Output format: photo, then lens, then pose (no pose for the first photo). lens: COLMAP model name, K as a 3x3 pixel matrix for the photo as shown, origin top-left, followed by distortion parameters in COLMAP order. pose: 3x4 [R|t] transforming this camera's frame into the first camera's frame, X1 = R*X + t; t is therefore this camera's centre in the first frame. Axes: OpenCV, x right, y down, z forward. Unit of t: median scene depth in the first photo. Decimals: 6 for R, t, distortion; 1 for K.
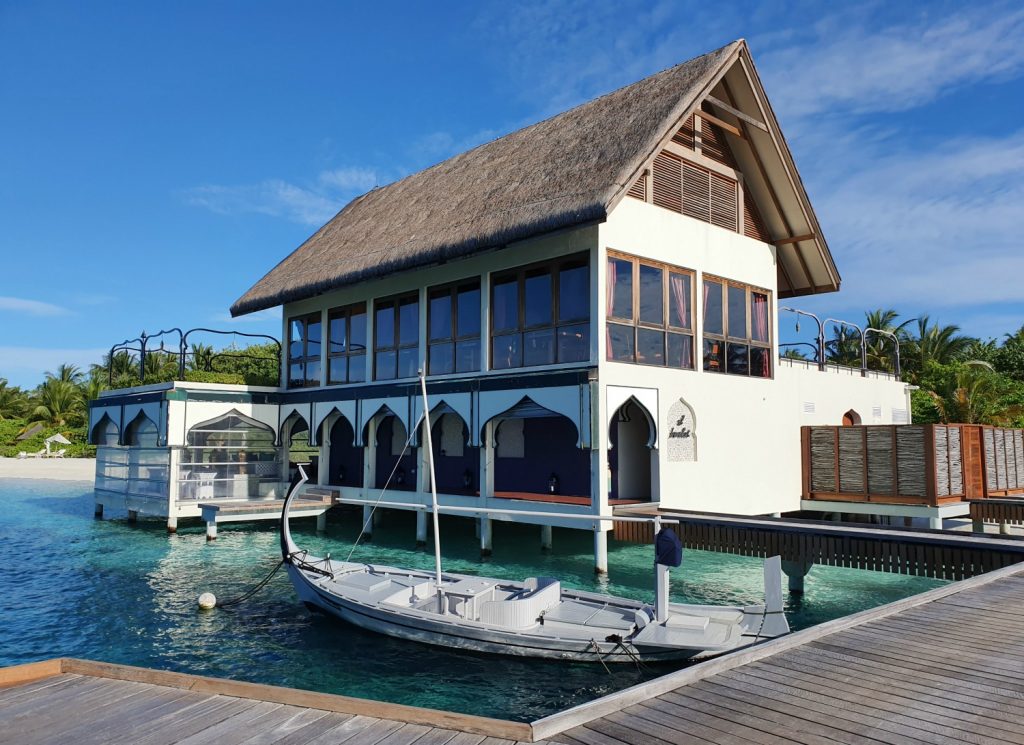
lens RADIAL K [[782.0, 0, 512.8], [0, 782.0, 388.8], [0, 0, 1]] dist [0.003029, 0.001968]
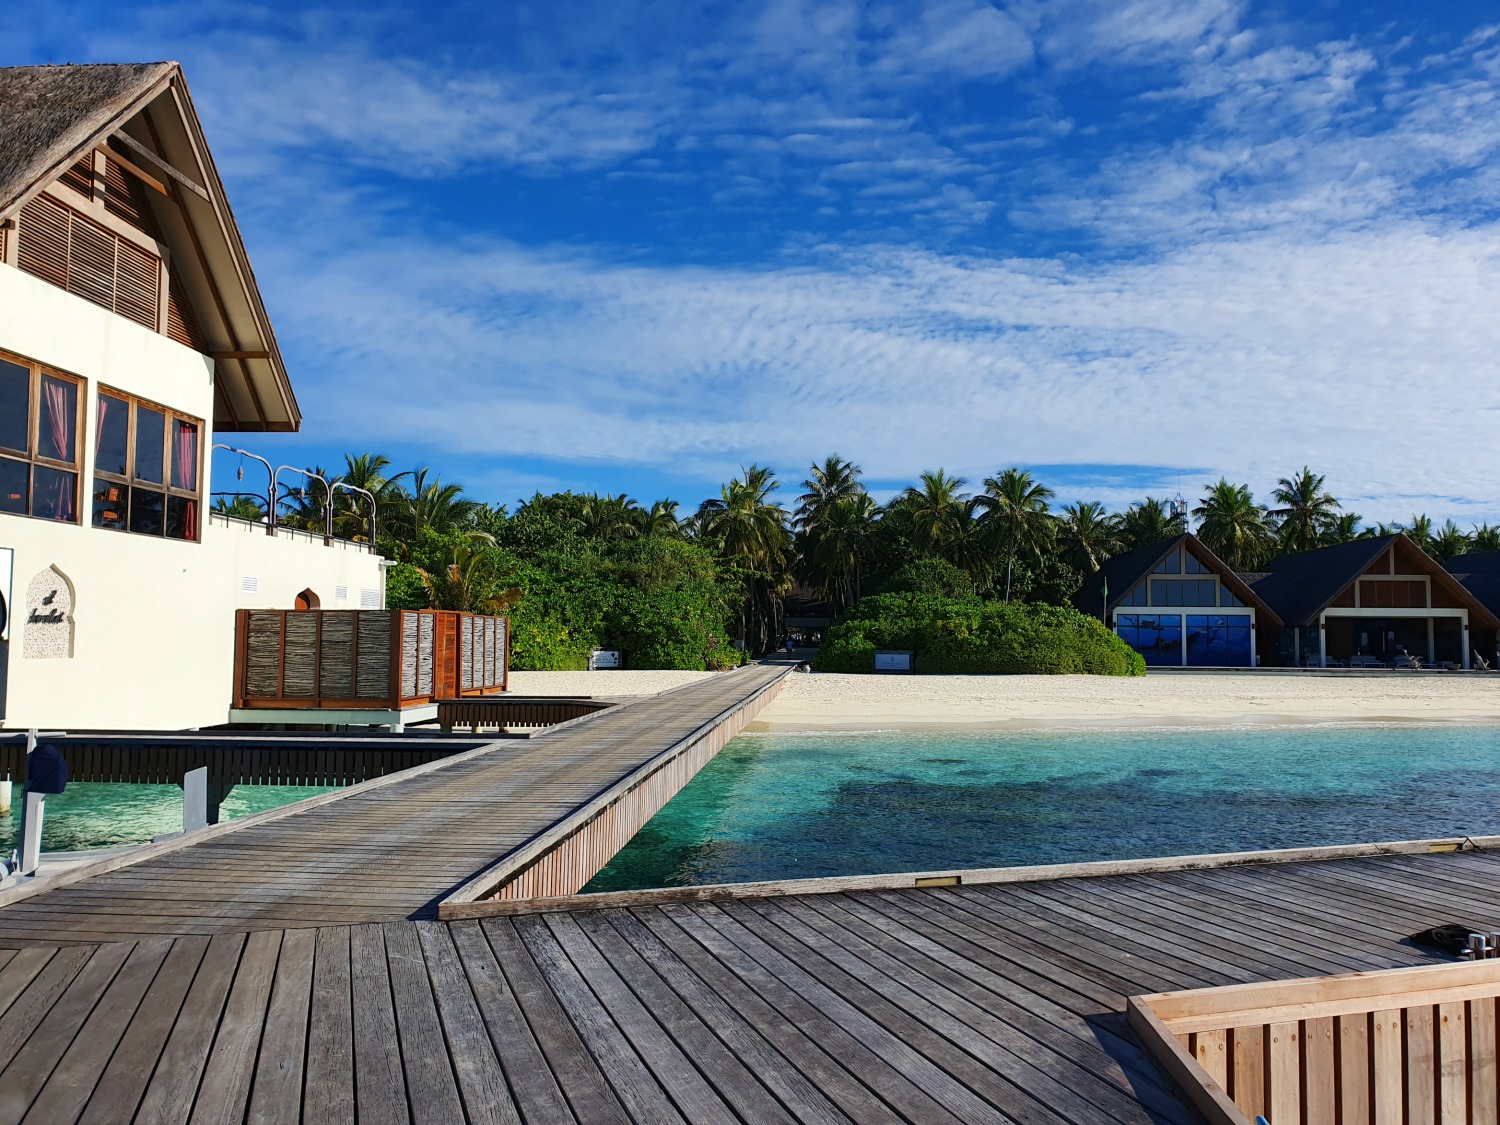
lens RADIAL K [[1174.9, 0, 750.0], [0, 1174.9, 562.5], [0, 0, 1]] dist [-0.028976, 0.089797]
pose [[0.728837, 0.044169, 0.683261, -0.034885], [-0.047435, 0.998777, -0.013967, -0.003792], [-0.683042, -0.022231, 0.730041, -0.134576]]
